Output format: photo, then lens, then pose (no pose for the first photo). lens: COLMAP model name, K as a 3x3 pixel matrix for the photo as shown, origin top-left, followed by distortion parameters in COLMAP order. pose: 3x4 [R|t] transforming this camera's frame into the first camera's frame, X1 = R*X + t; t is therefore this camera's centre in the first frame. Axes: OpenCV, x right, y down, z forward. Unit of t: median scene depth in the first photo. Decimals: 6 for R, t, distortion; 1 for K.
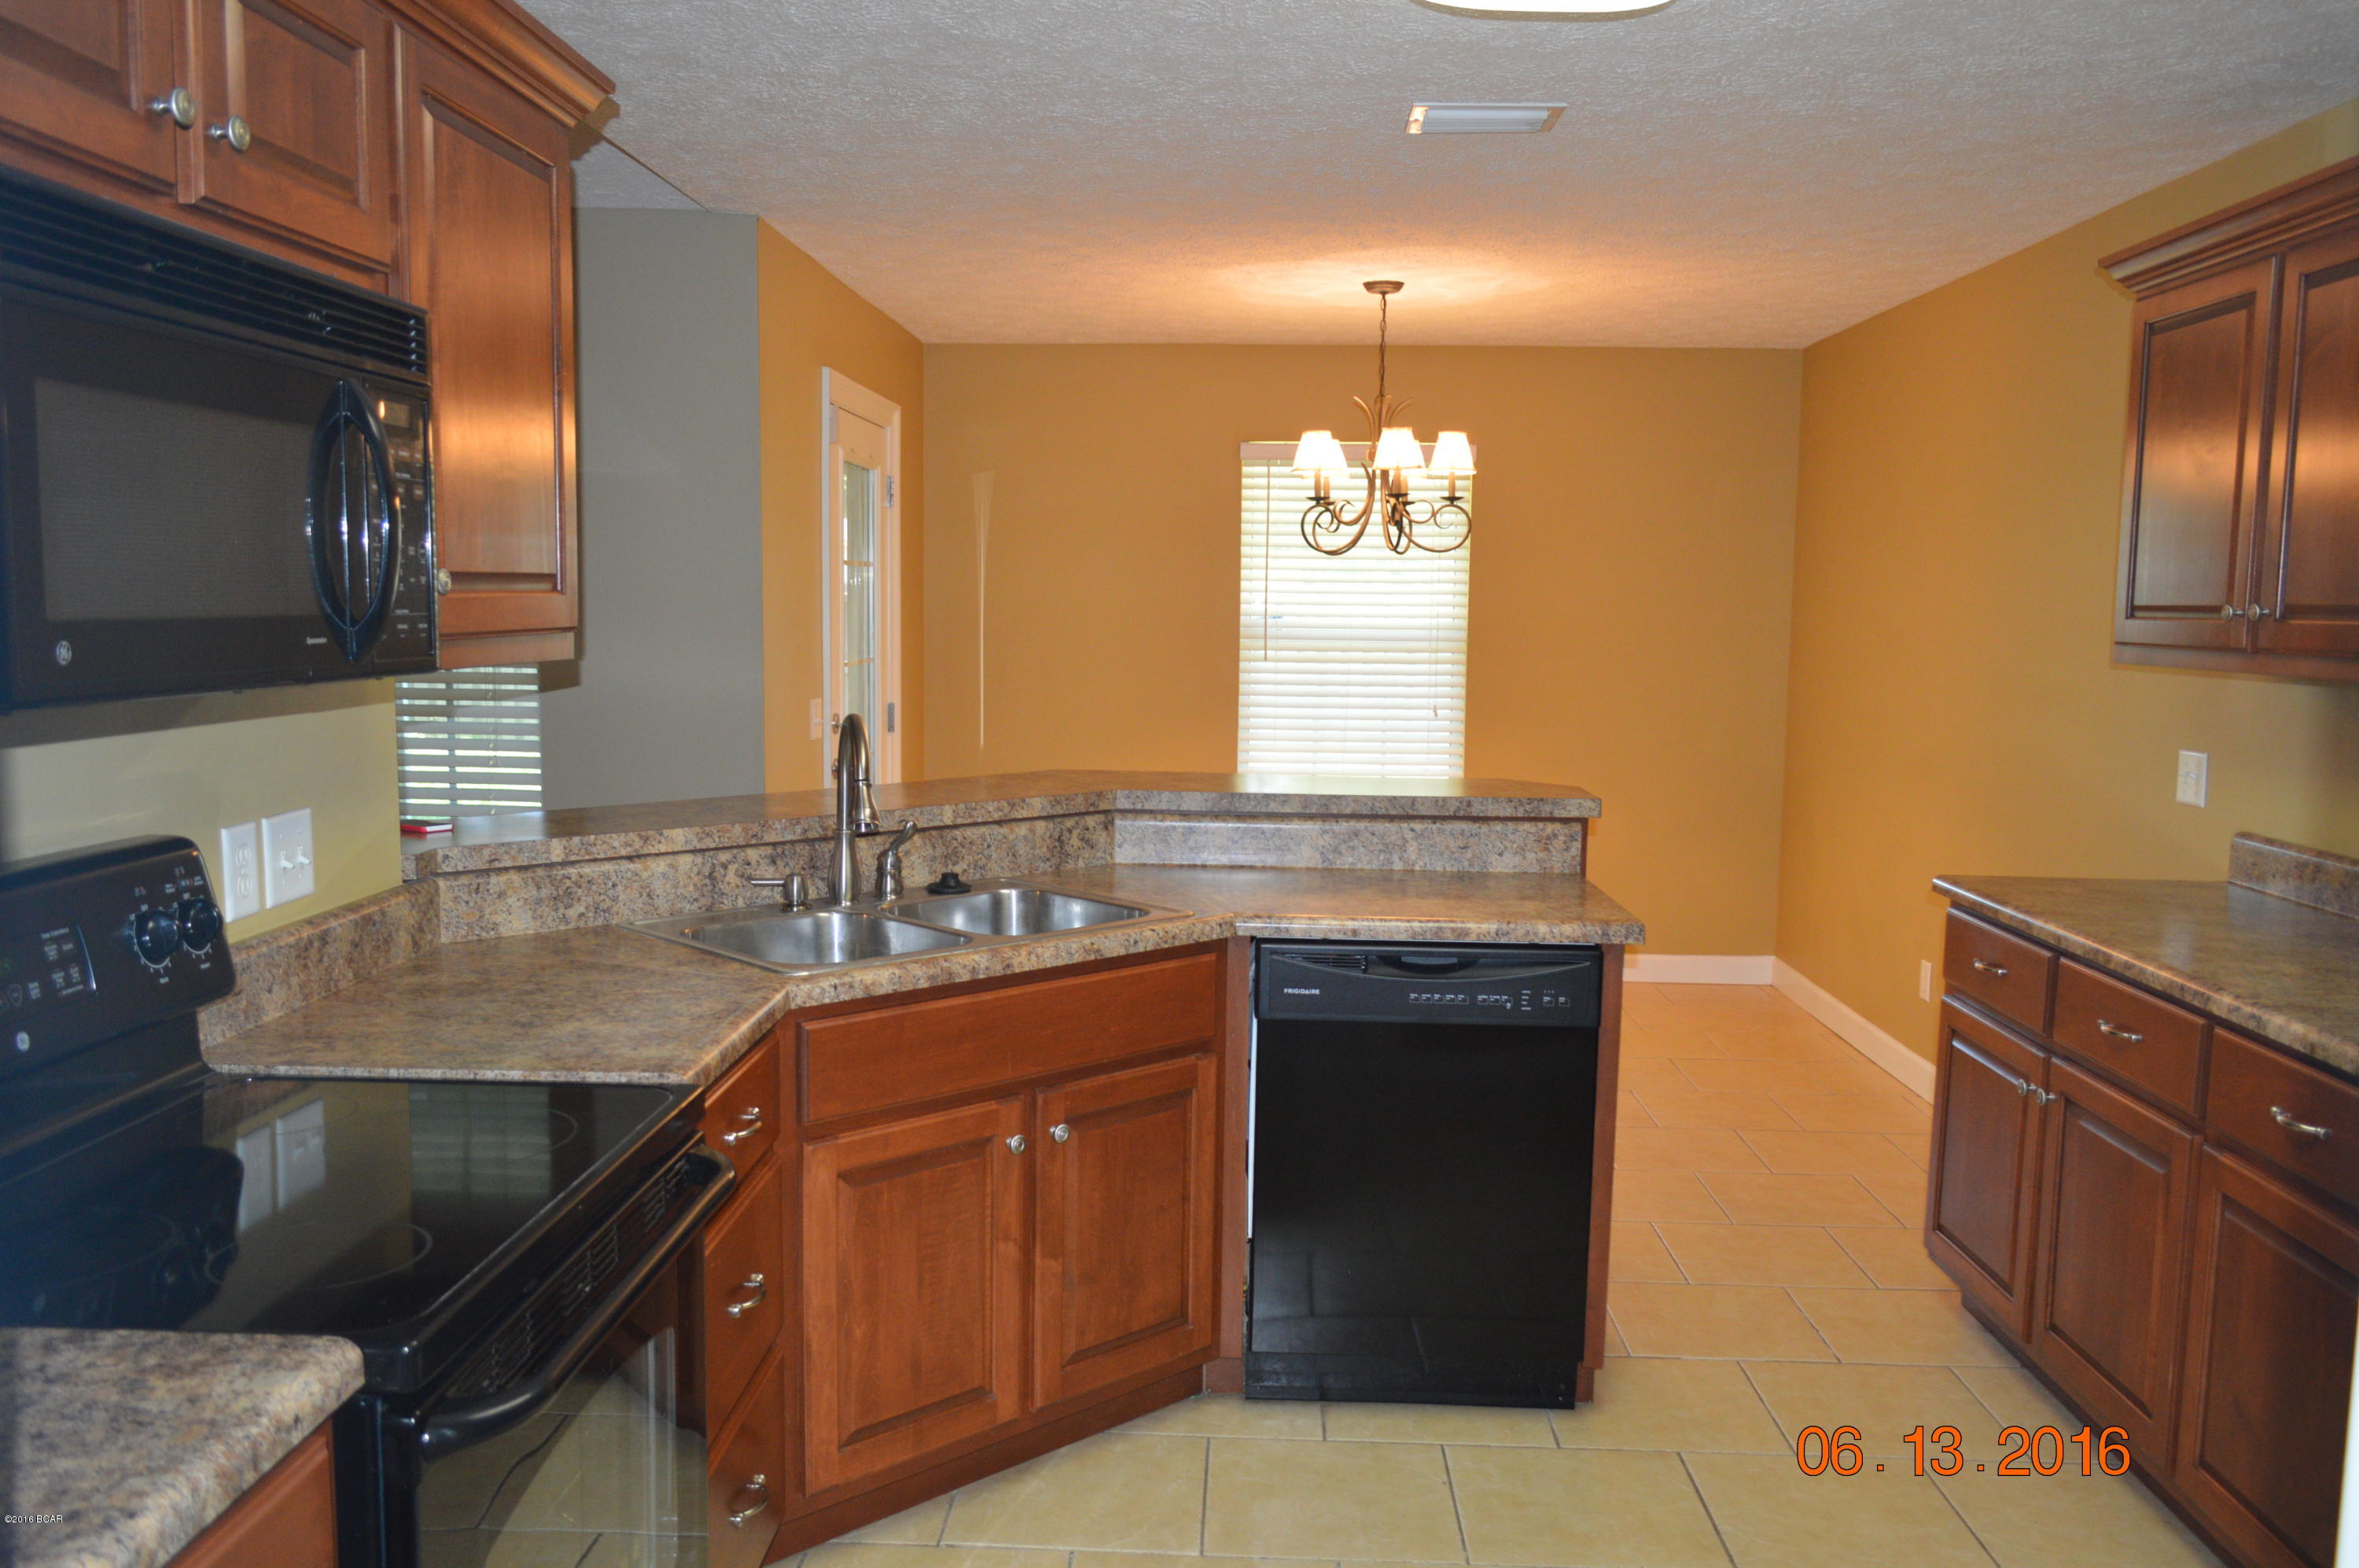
lens RADIAL K [[1812.7, 0, 1179.5], [0, 1812.7, 784.0], [0, 0, 1]] dist [-0.095037, -0.000148]
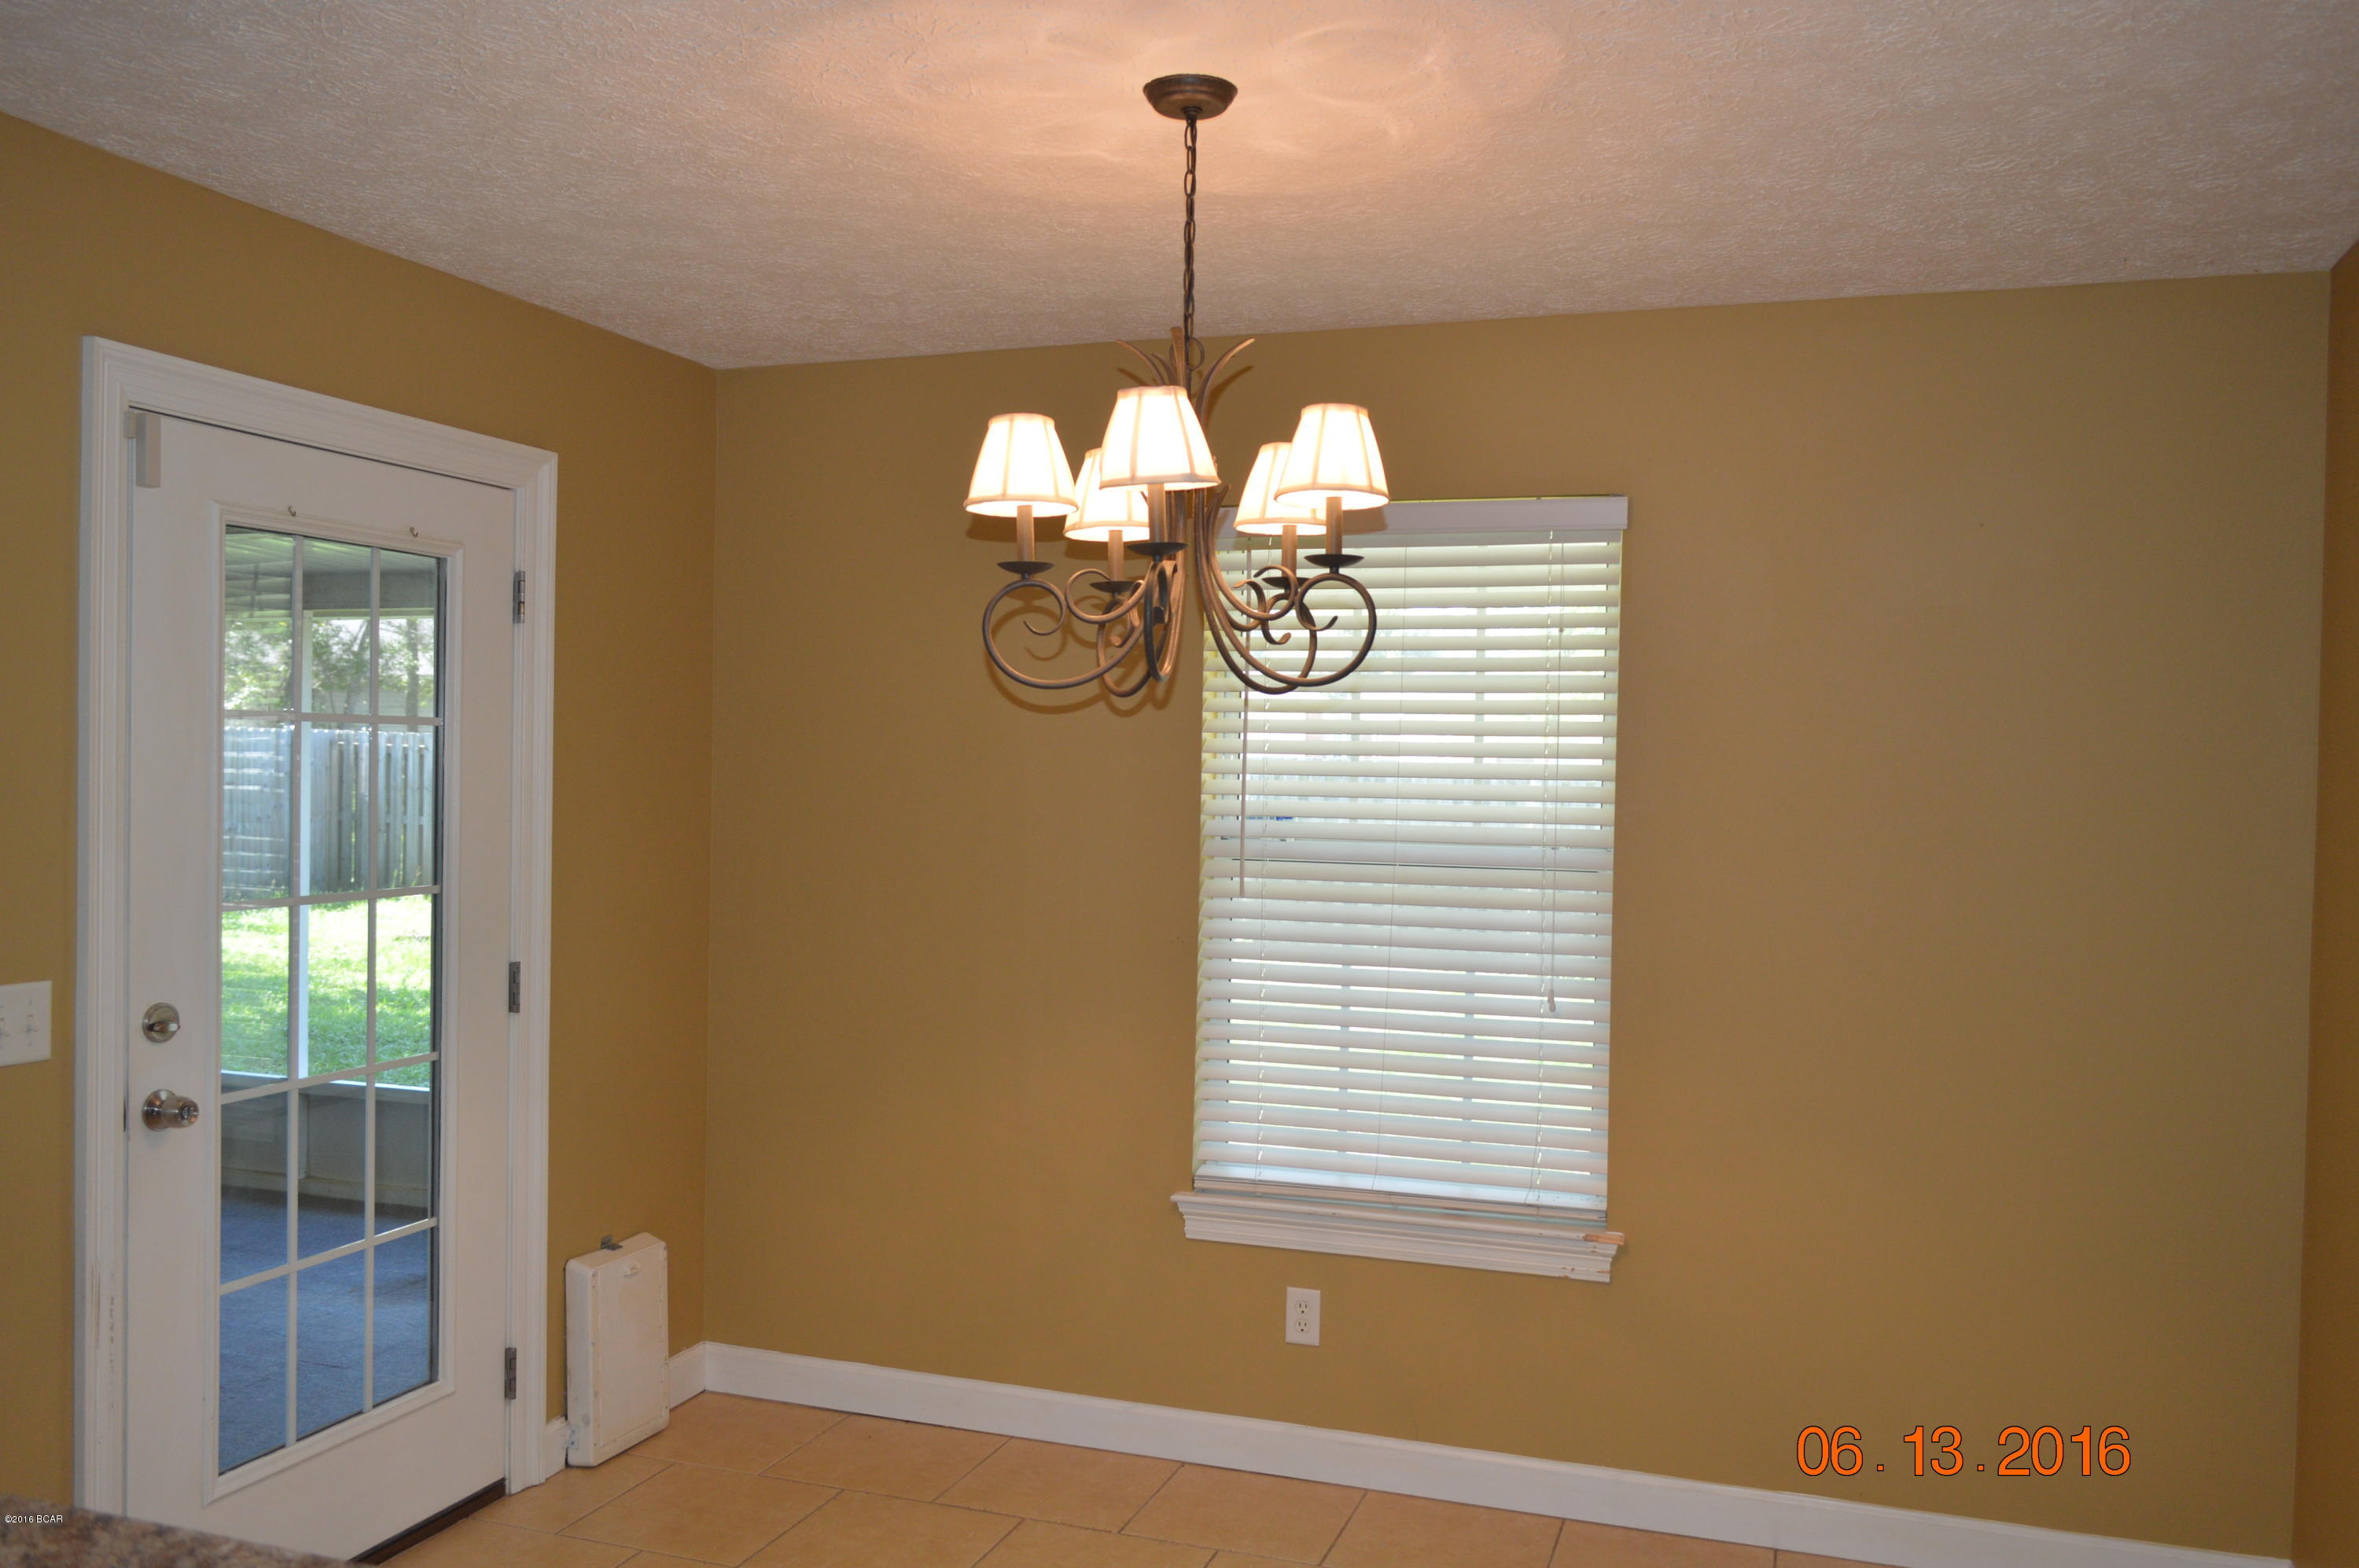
lens RADIAL K [[1812.7, 0, 1179.5], [0, 1812.7, 784.0], [0, 0, 1]] dist [-0.095037, -0.000148]
pose [[0.957303, 0.004637, -0.289049, 0.189209], [-0.029708, 0.996156, -0.082409, -0.056771], [0.287556, 0.087478, 0.953761, 0.468040]]
